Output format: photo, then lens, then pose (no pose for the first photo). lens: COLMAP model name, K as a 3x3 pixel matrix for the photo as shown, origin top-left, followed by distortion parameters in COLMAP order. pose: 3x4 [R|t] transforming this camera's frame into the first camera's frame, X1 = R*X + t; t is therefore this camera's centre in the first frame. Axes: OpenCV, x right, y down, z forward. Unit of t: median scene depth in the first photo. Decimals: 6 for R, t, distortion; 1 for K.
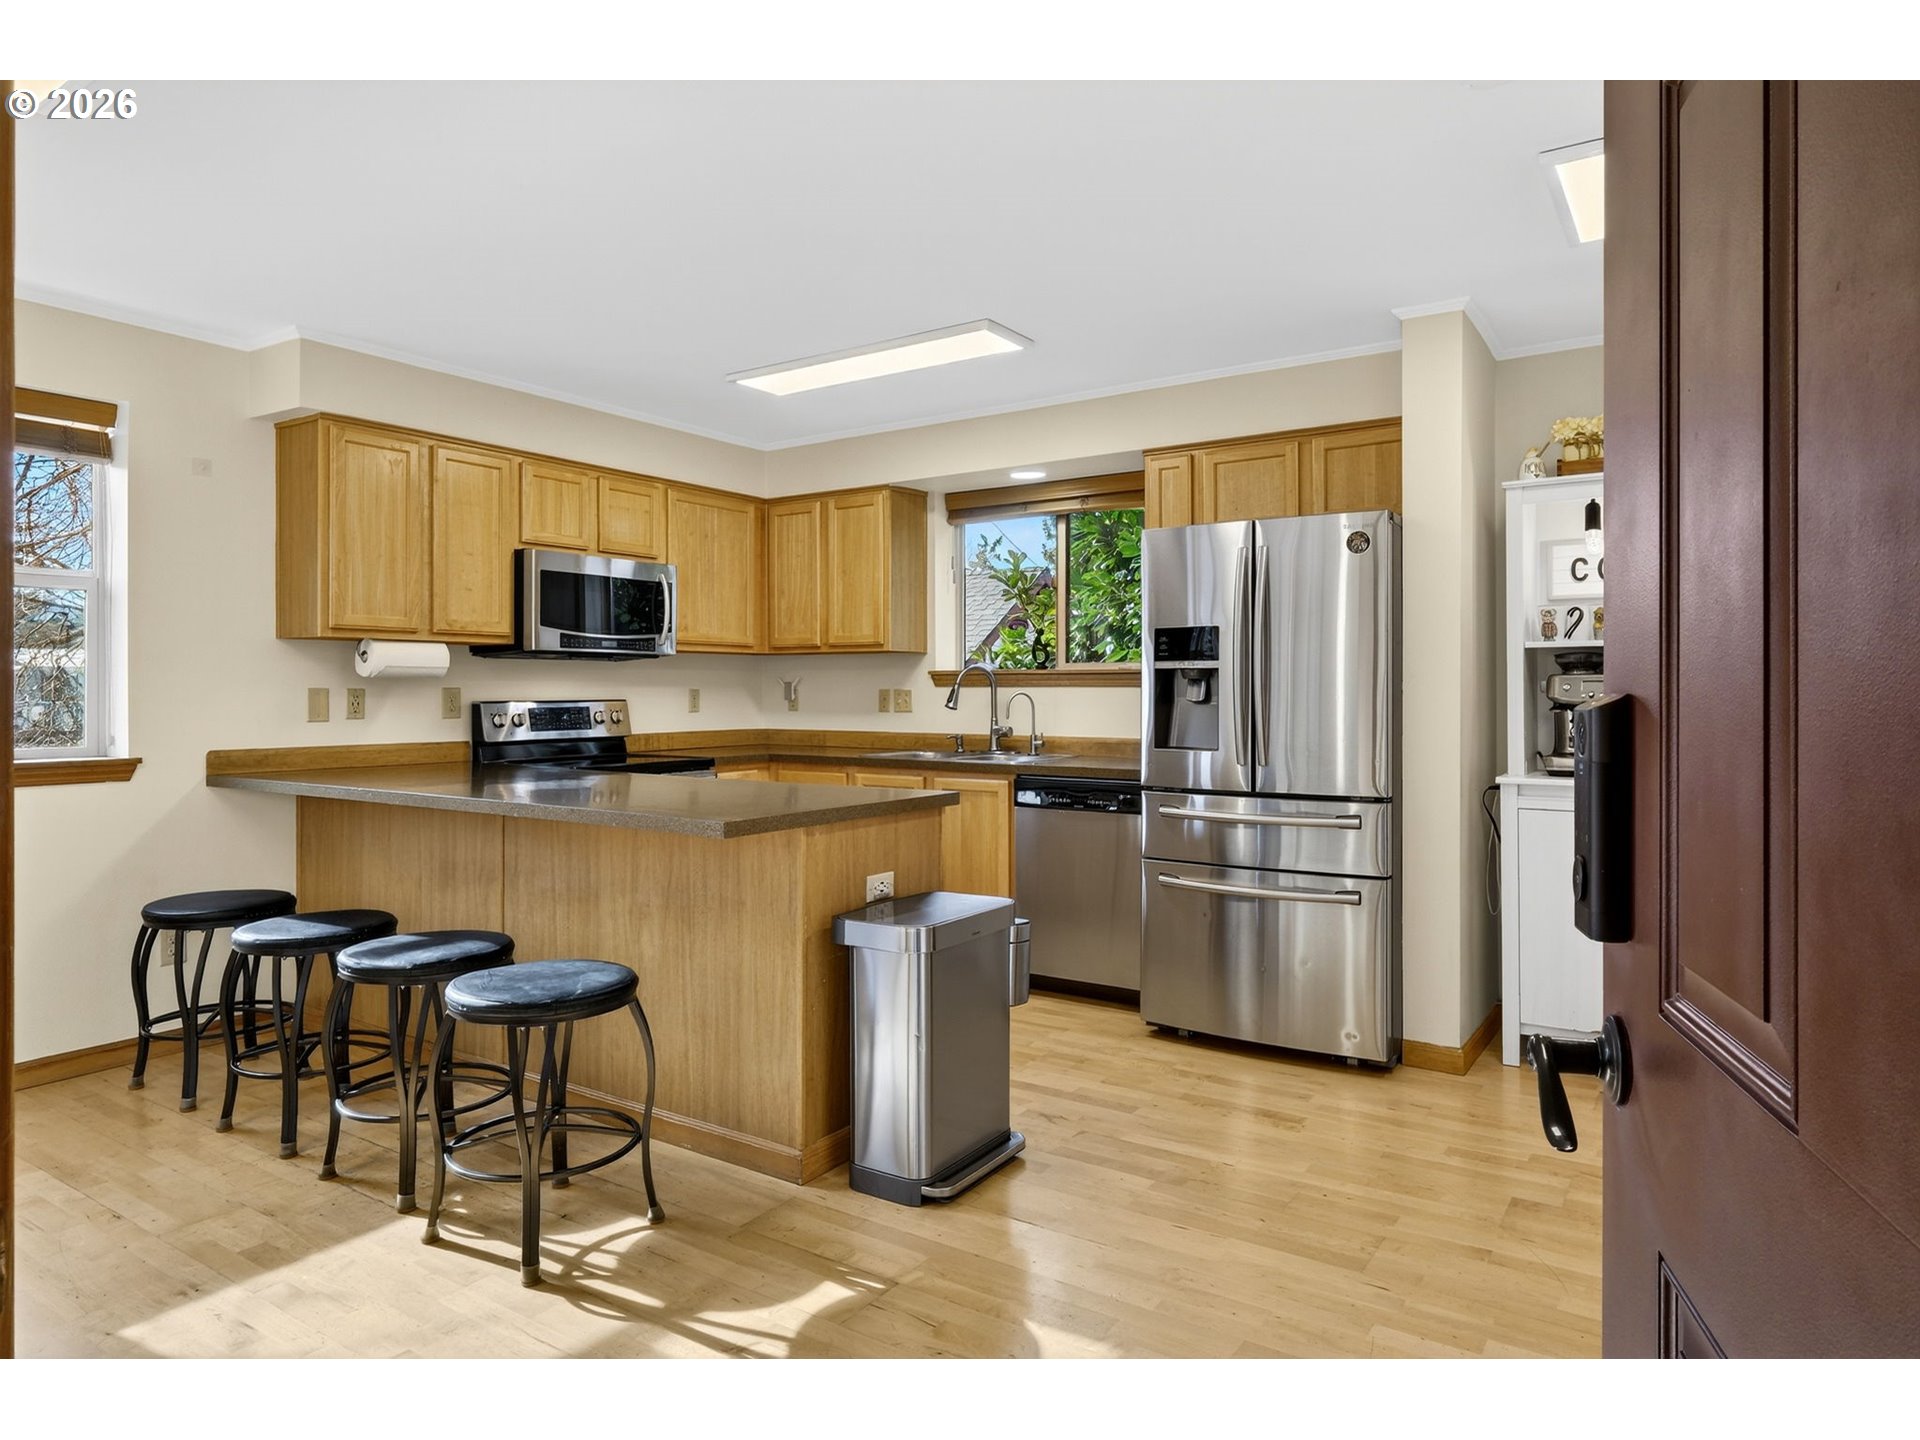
lens RADIAL K [[1163.3, 0, 950.2], [0, 1163.3, 690.4], [0, 0, 1]] dist [0.006538, 0.000173]
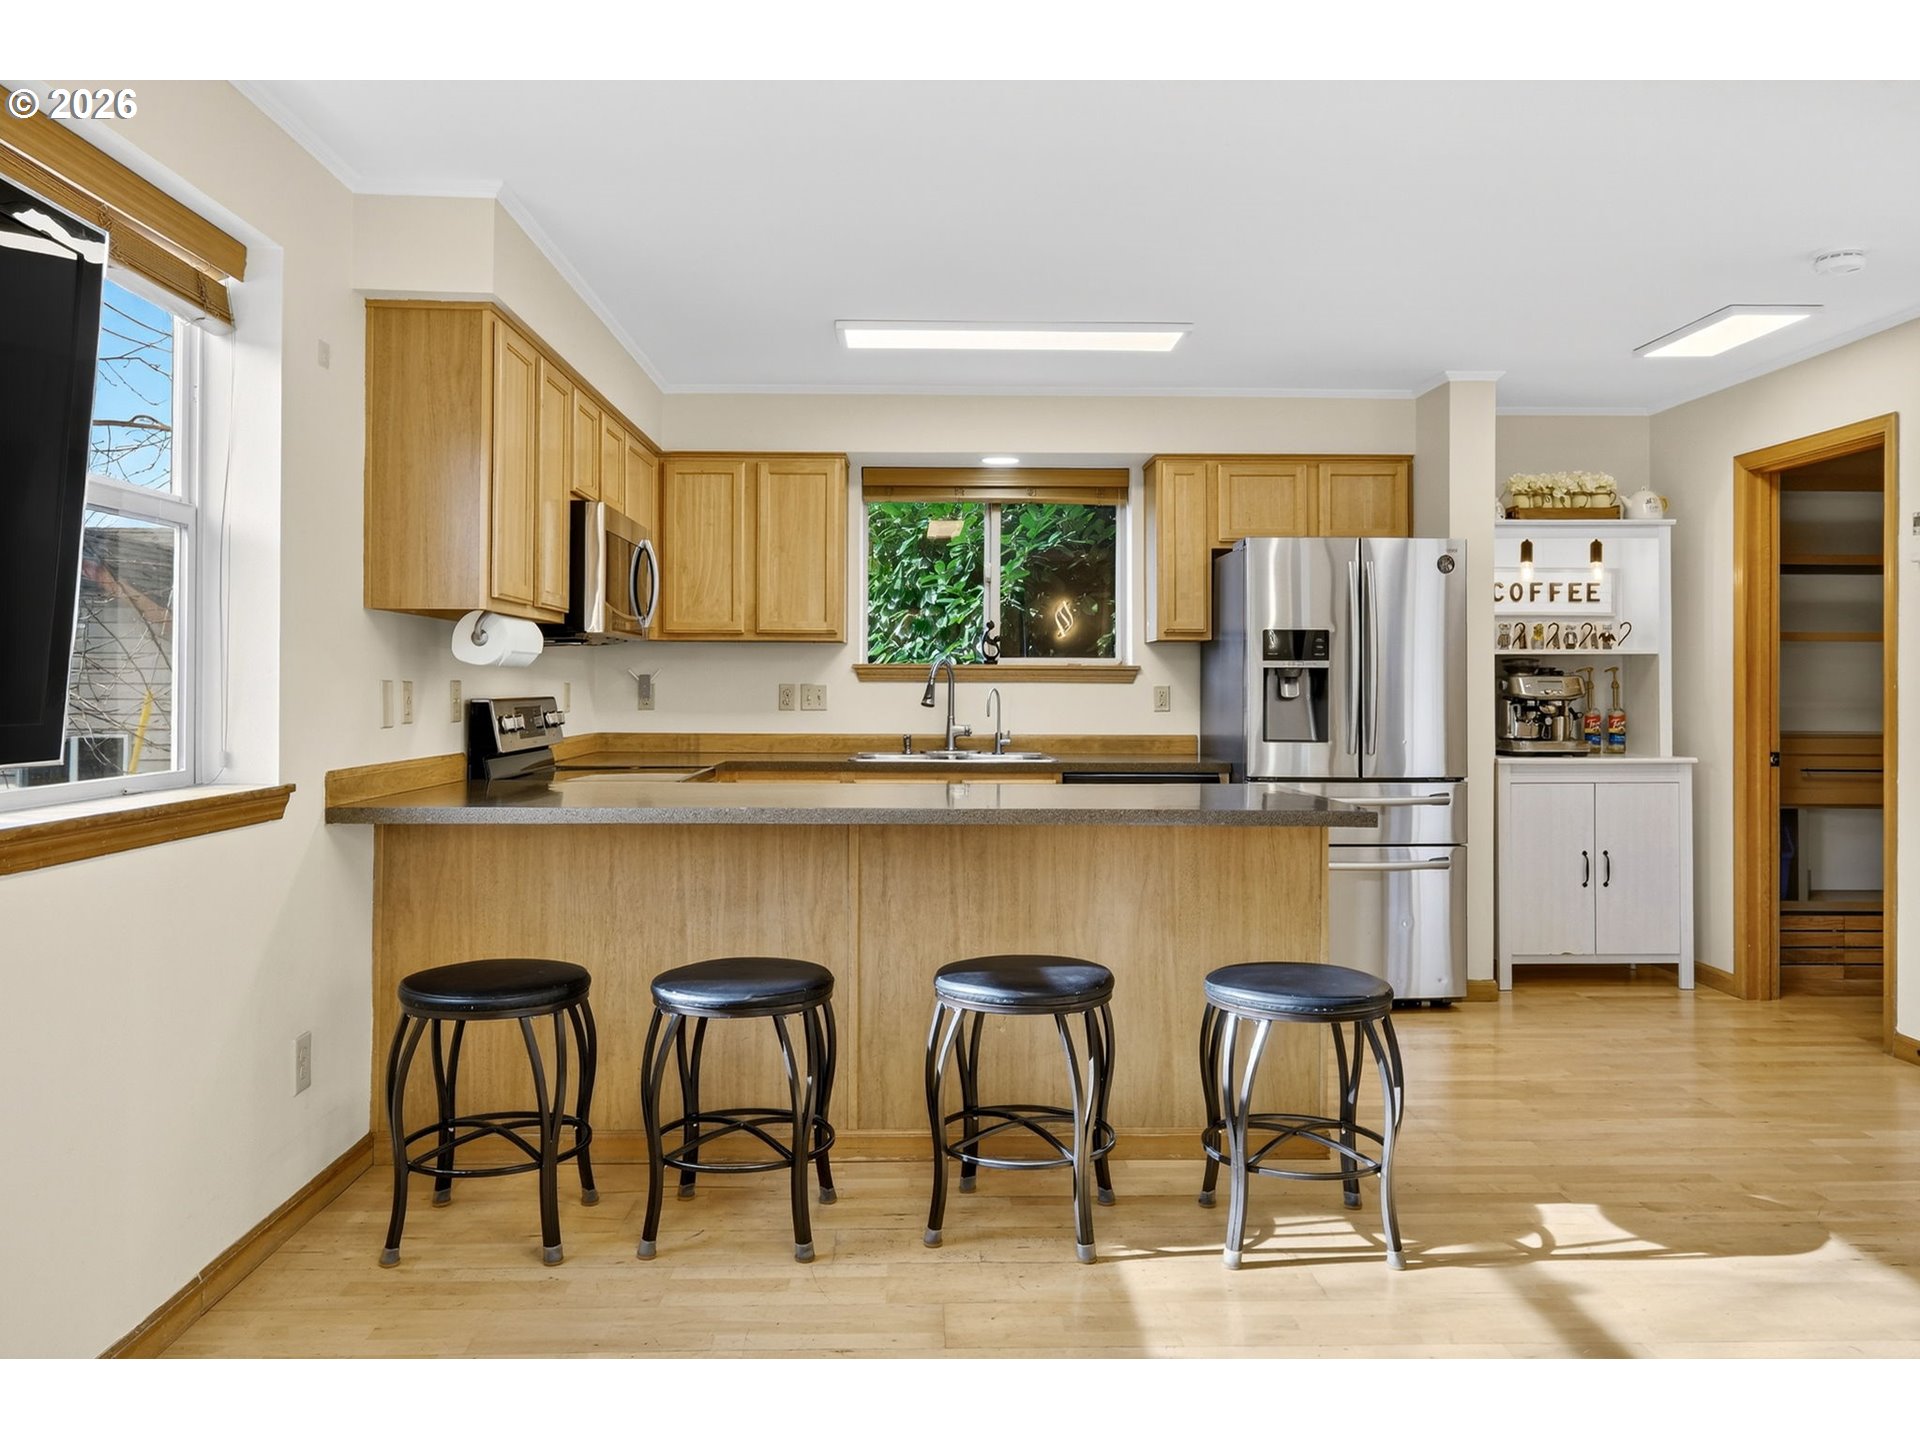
lens RADIAL K [[1389.0, 0, 962.3], [0, 1389.0, 677.2], [0, 0, 1]] dist [0.002709, -0.000241]
pose [[0.810095, 0.007773, 0.586247, -0.682258], [-0.004492, 0.999965, -0.007053, 0.000692], [-0.586281, 0.003080, 0.810102, 0.105998]]
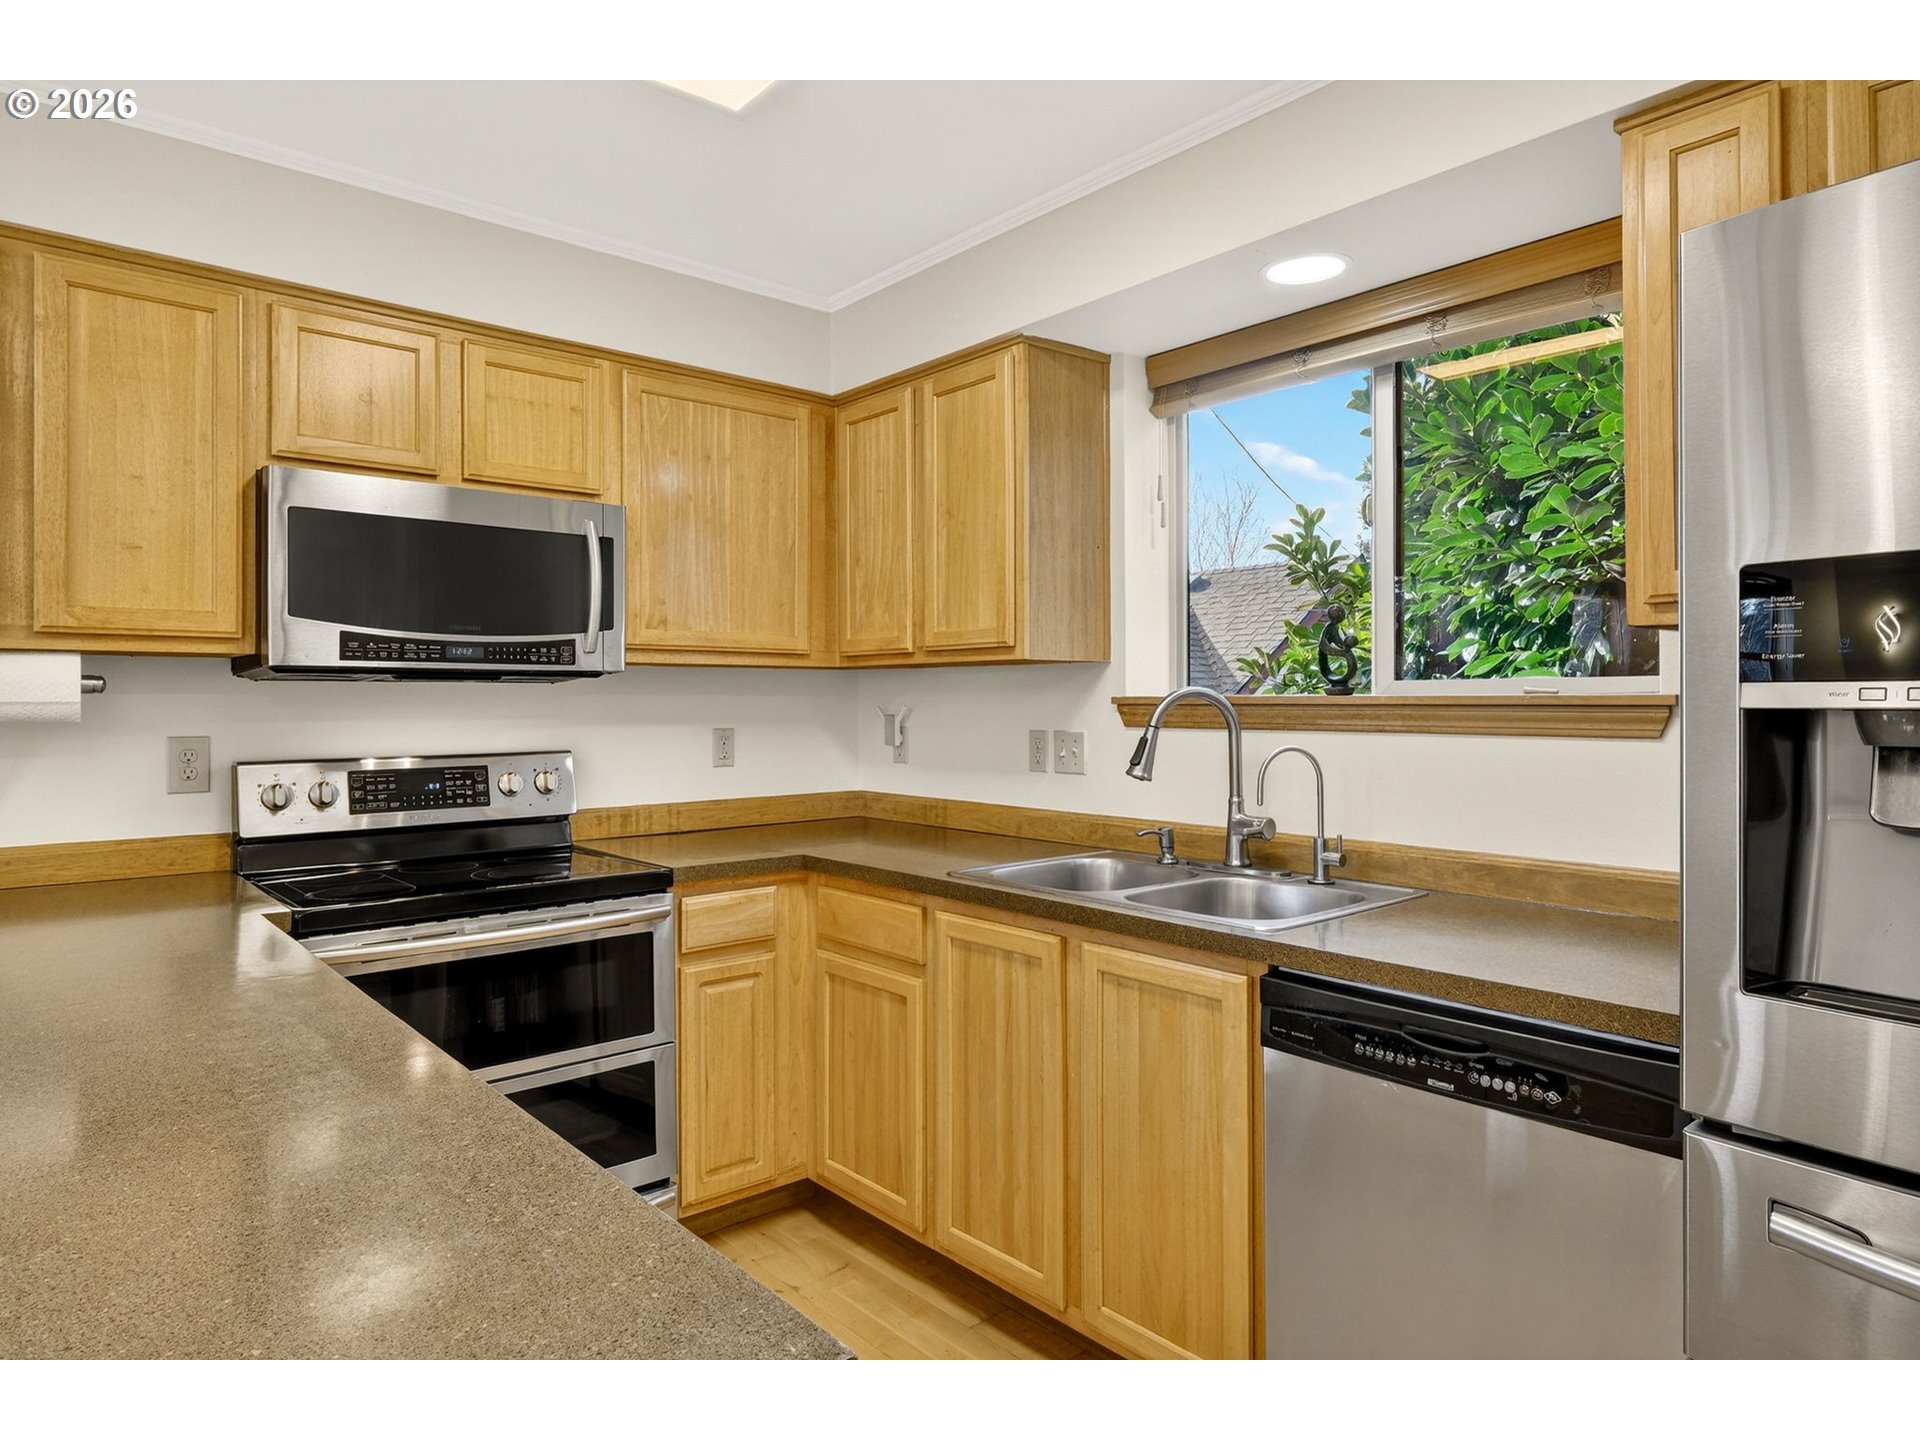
lens RADIAL K [[1136.6, 0, 951.3], [0, 1136.6, 695.1], [0, 0, 1]] dist [-0.000055, -0.000111]
pose [[0.964971, -0.003478, -0.262332, 0.053859], [0.002136, 0.999983, -0.005399, -0.017848], [0.262346, 0.004649, 0.964963, 0.582856]]
